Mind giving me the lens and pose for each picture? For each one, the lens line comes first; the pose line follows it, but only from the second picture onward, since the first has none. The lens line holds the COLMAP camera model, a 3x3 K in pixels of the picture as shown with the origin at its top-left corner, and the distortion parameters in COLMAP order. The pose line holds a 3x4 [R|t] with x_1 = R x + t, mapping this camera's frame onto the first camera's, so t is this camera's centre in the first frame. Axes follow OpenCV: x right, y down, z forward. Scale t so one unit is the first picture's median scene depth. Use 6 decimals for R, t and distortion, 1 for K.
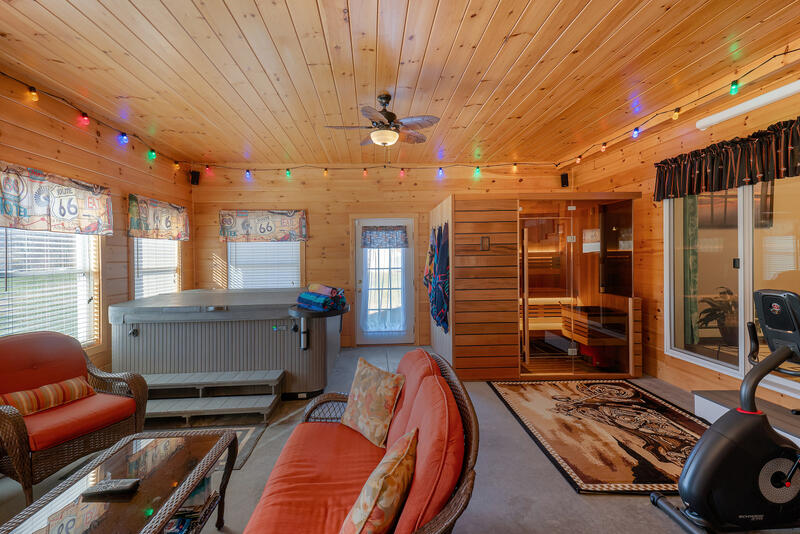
lens RADIAL K [[457.1, 0, 400.0], [0, 457.1, 253.7], [0, 0, 1]] dist [0.131210, -0.000062]
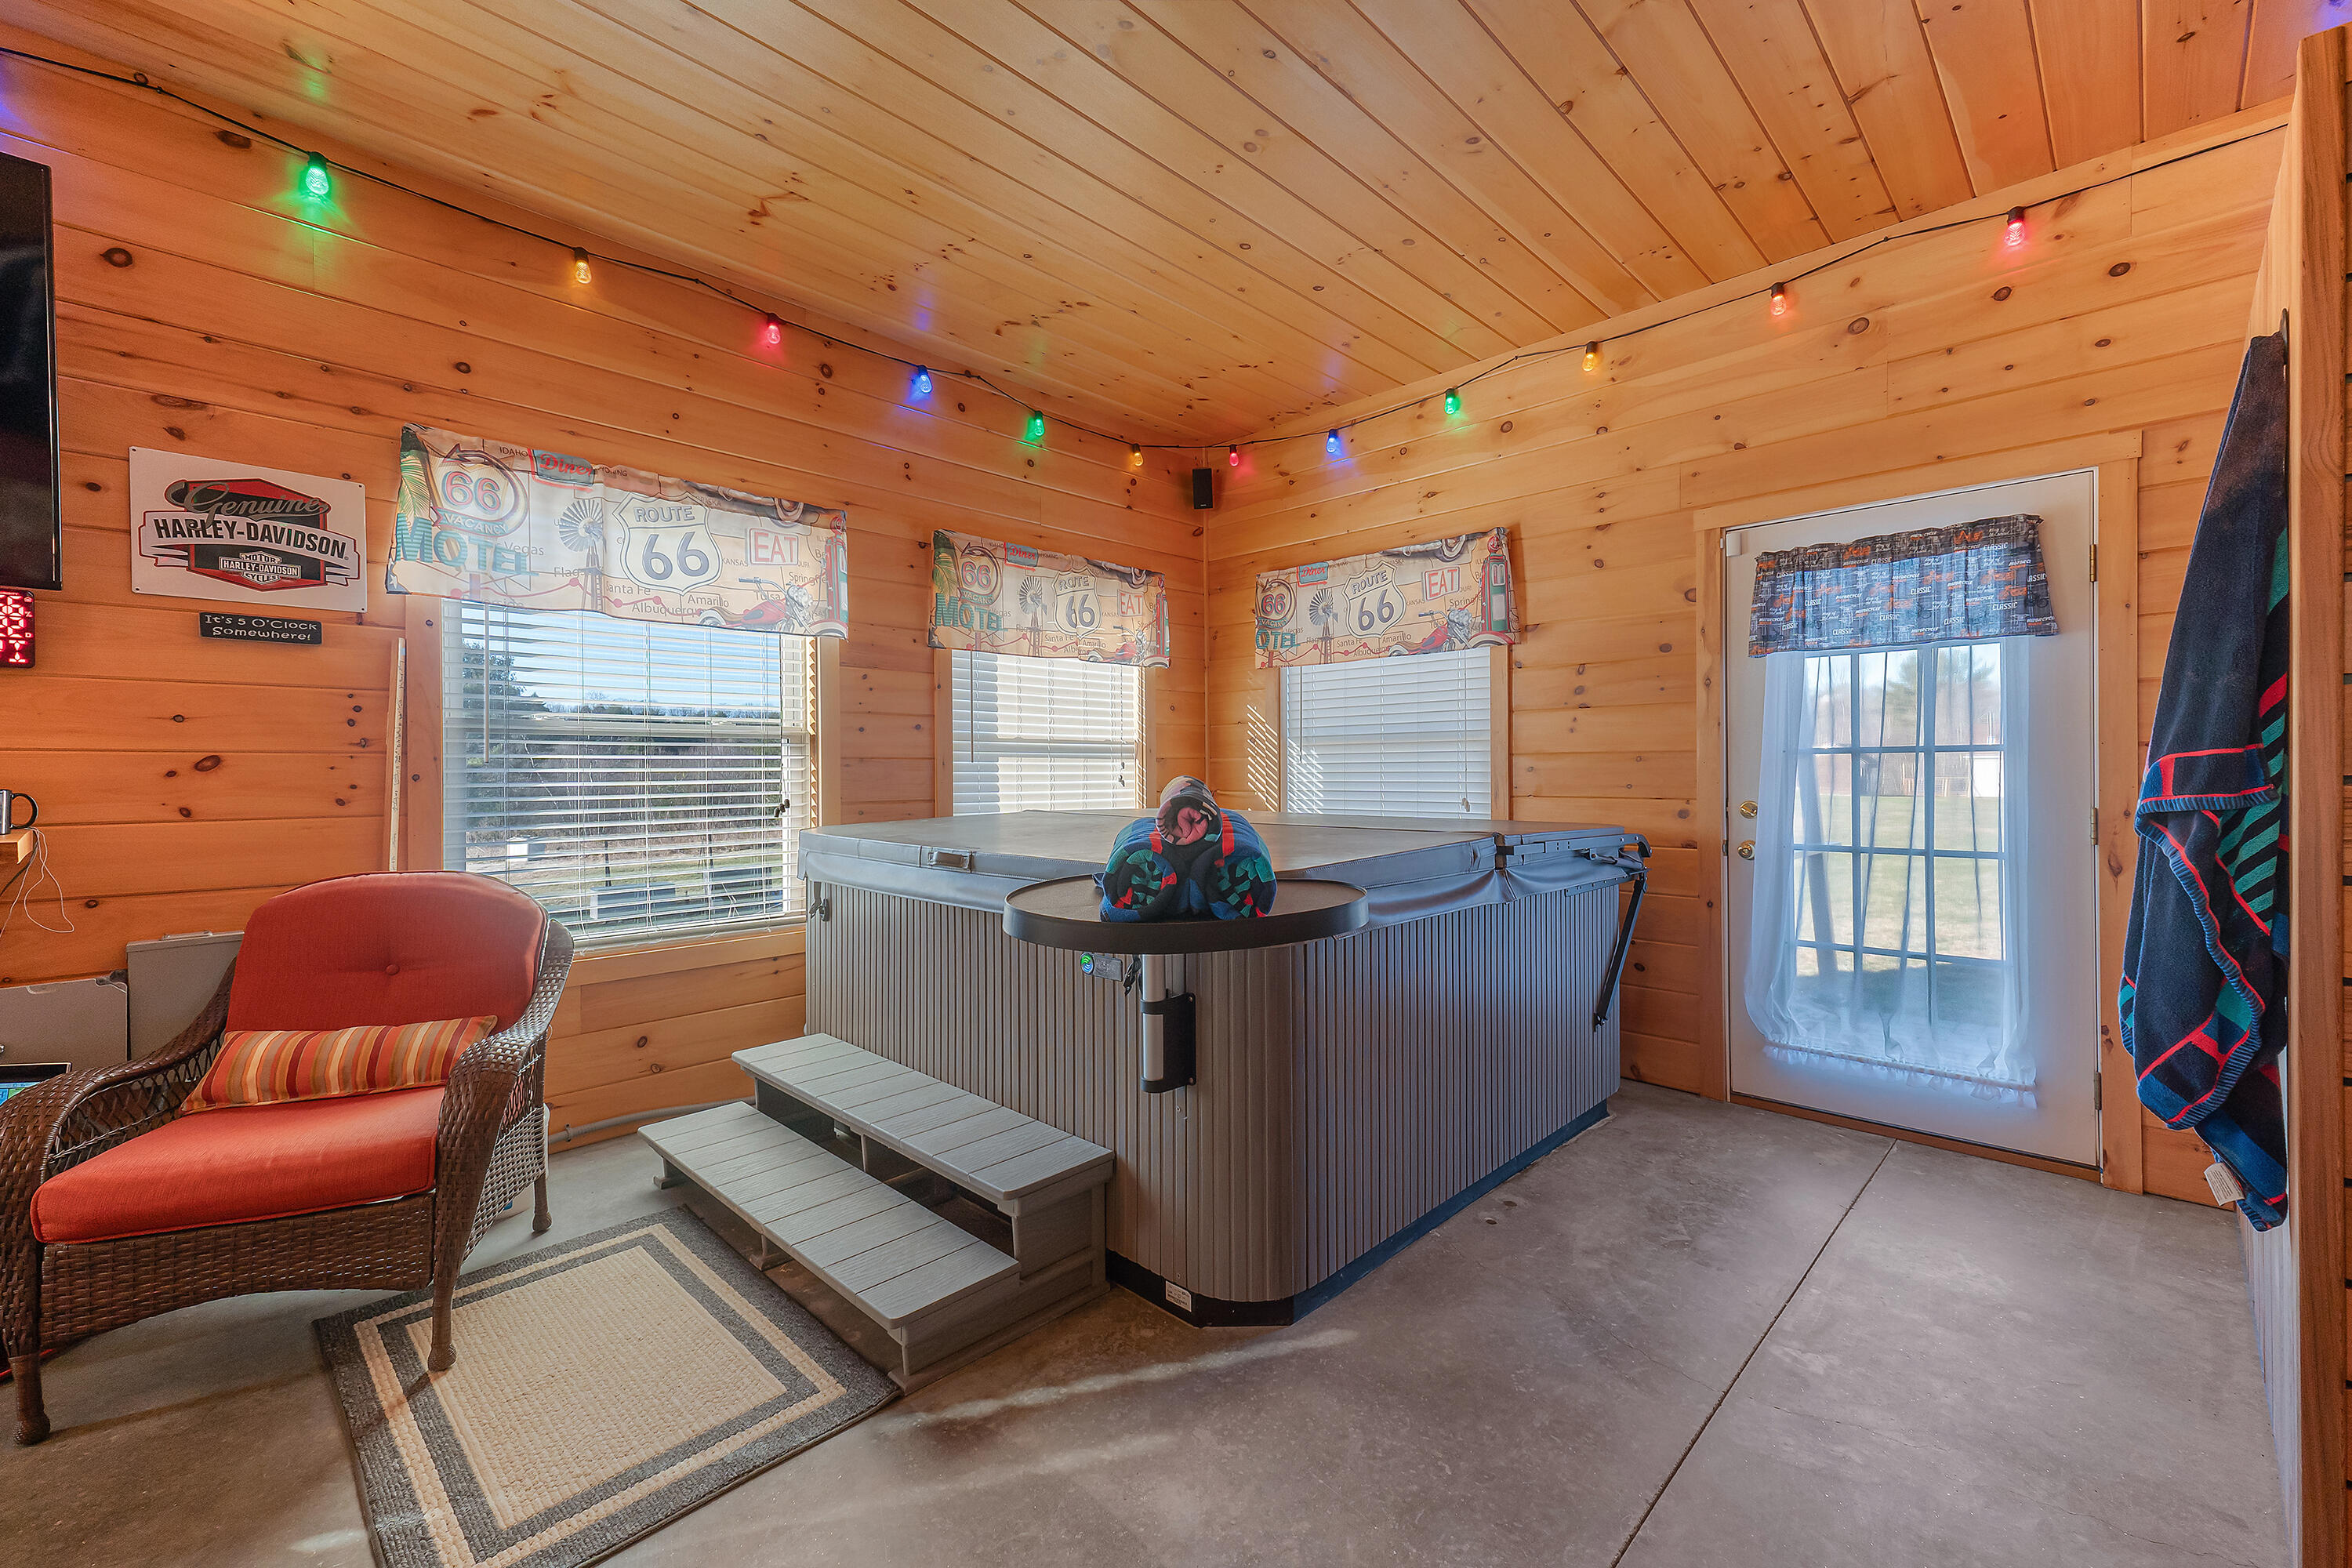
lens RADIAL K [[976.5, 0, 1166.4], [0, 976.5, 762.7], [0, 0, 1]] dist [0.030837, -0.000341]
pose [[0.651376, 0.001417, -0.758754, 0.104311], [-0.002724, 0.999996, -0.000471, 0.045445], [0.758751, 0.002373, 0.651377, 0.547667]]
